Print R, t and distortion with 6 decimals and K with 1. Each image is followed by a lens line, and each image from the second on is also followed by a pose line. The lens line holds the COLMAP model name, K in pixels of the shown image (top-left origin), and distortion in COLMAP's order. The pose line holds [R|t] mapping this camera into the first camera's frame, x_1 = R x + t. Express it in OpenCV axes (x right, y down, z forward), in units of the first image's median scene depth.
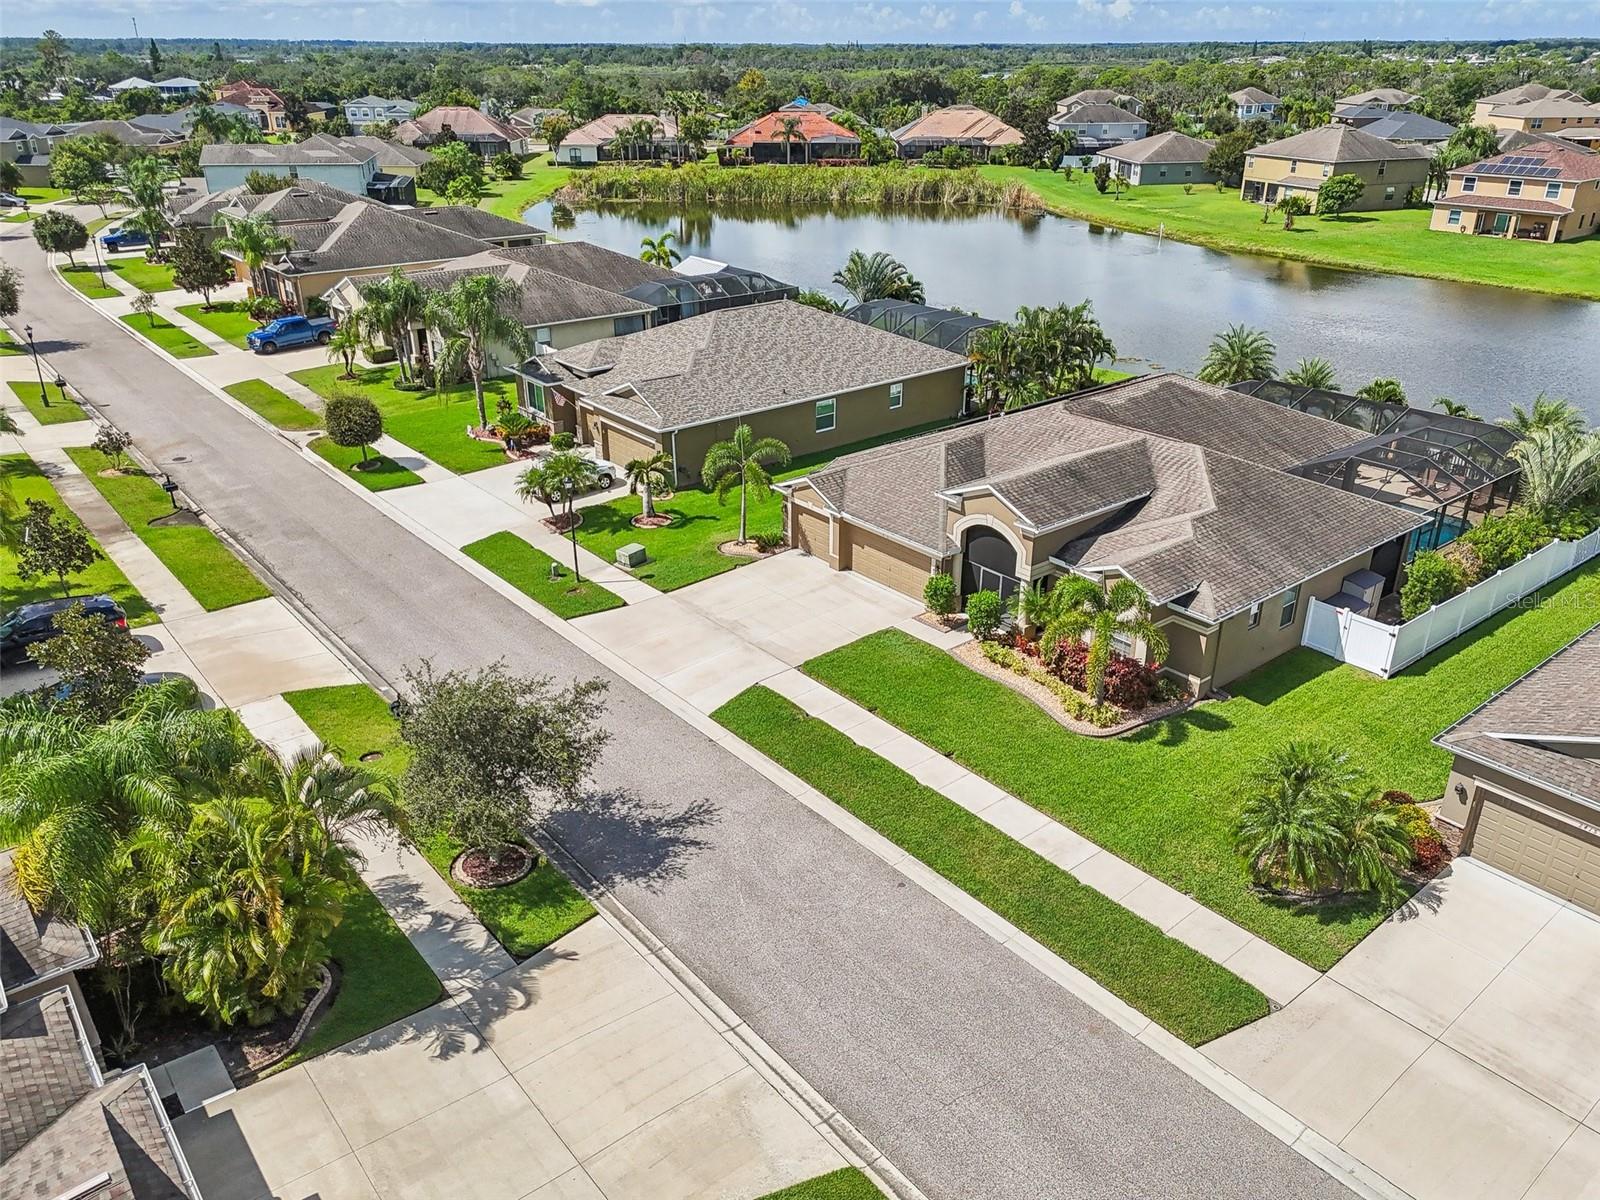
lens RADIAL K [[1182.1, 0, 800.0], [0, 1182.1, 600.0], [0, 0, 1]] dist [0.078915, -0.065419]
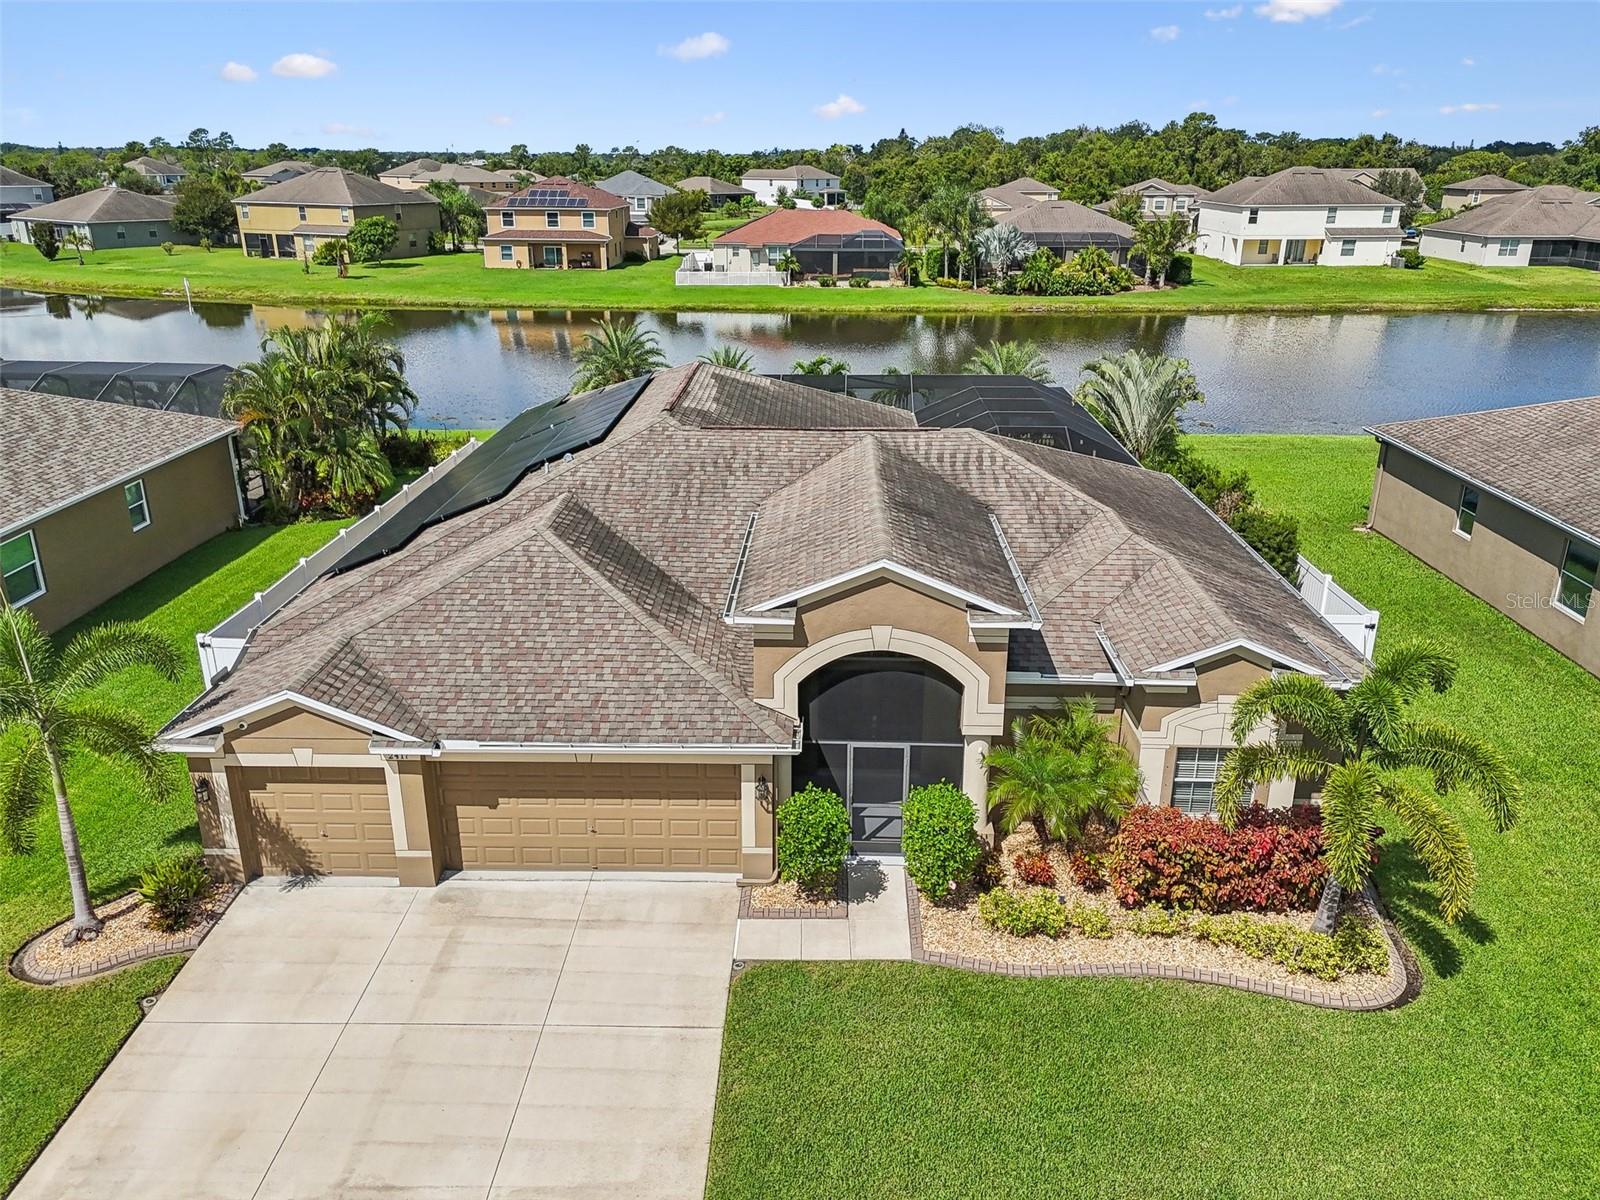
lens RADIAL K [[1182.1, 0, 800.0], [0, 1182.1, 600.0], [0, 0, 1]] dist [0.078915, -0.065419]
pose [[0.653068, -0.261763, 0.710621, -0.144223], [0.316087, 0.946936, 0.058324, -0.097120], [-0.688179, 0.186529, 0.701154, 0.592583]]
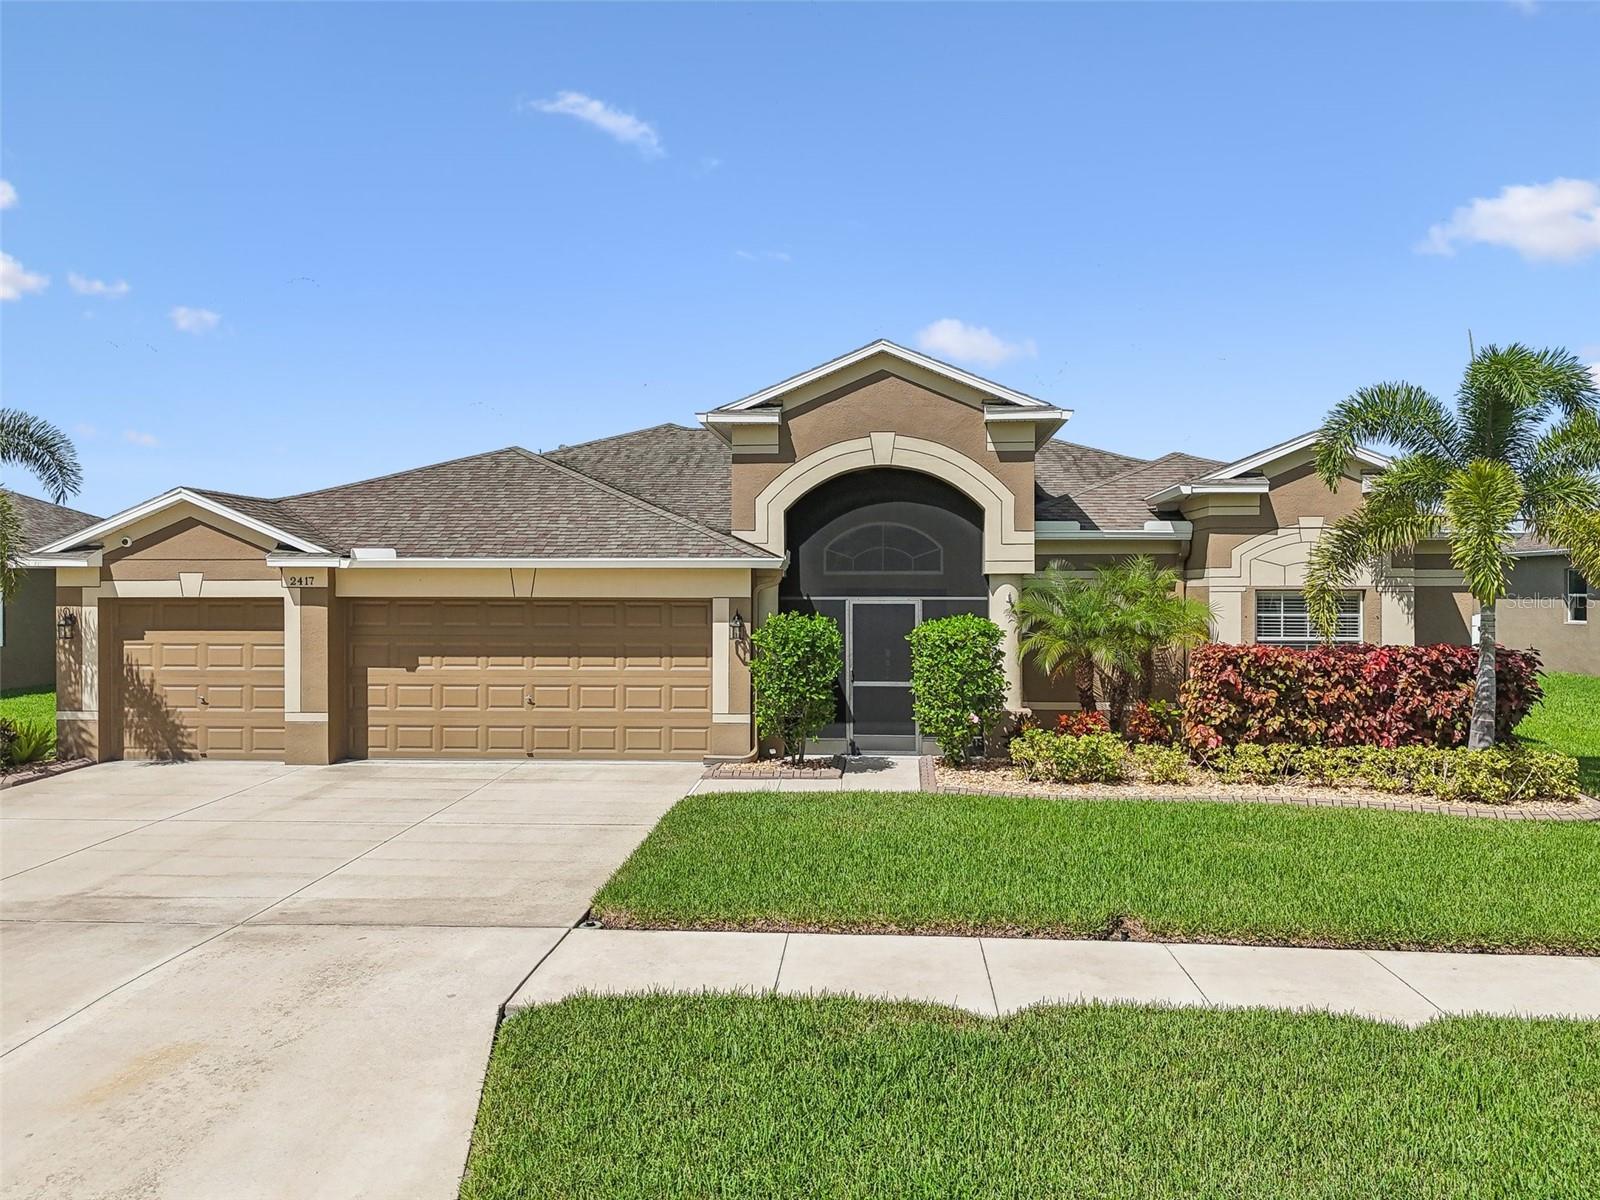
lens RADIAL K [[1182.1, 0, 800.0], [0, 1182.1, 600.0], [0, 0, 1]] dist [0.078915, -0.065419]
pose [[0.691968, -0.007046, 0.721894, -0.108725], [0.301377, 0.911471, -0.279987, 0.062453], [-0.656013, 0.411304, 0.632832, 0.670157]]
